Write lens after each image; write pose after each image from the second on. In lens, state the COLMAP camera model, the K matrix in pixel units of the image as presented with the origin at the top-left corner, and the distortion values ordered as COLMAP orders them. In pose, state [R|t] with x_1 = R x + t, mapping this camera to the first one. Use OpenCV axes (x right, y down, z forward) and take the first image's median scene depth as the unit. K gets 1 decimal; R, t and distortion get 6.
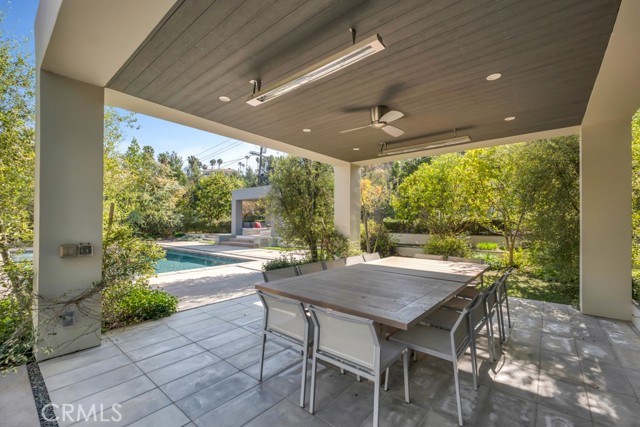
lens RADIAL K [[274.6, 0, 318.5], [0, 274.6, 219.2], [0, 0, 1]] dist [0.011113, -0.000050]
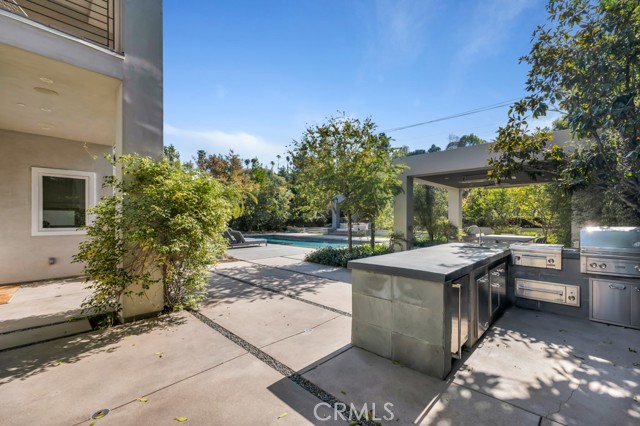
lens RADIAL K [[274.6, 0, 318.5], [0, 274.6, 218.7], [0, 0, 1]] dist [0.011113, -0.000050]
pose [[0.997058, -0.000338, -0.076646, -0.303476], [0.001310, 0.999919, 0.012631, -0.007913], [0.076635, -0.012694, 0.996978, -0.431857]]
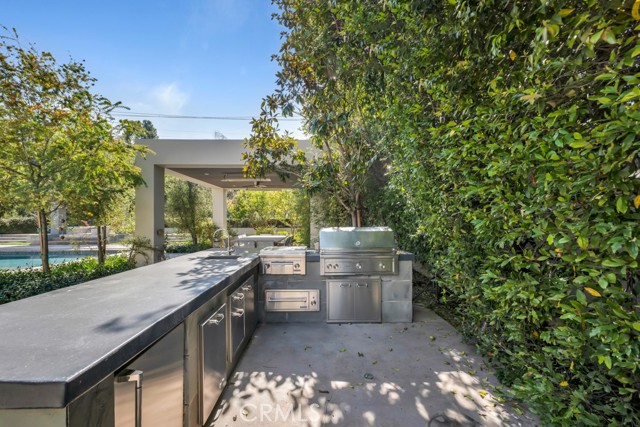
lens RADIAL K [[274.6, 0, 318.5], [0, 274.6, 219.2], [0, 0, 1]] dist [0.011113, -0.000050]
pose [[0.763611, -0.000628, 0.645676, -0.248767], [-0.005846, 0.999952, 0.007887, -0.006792], [-0.645650, -0.009798, 0.763571, -0.354931]]
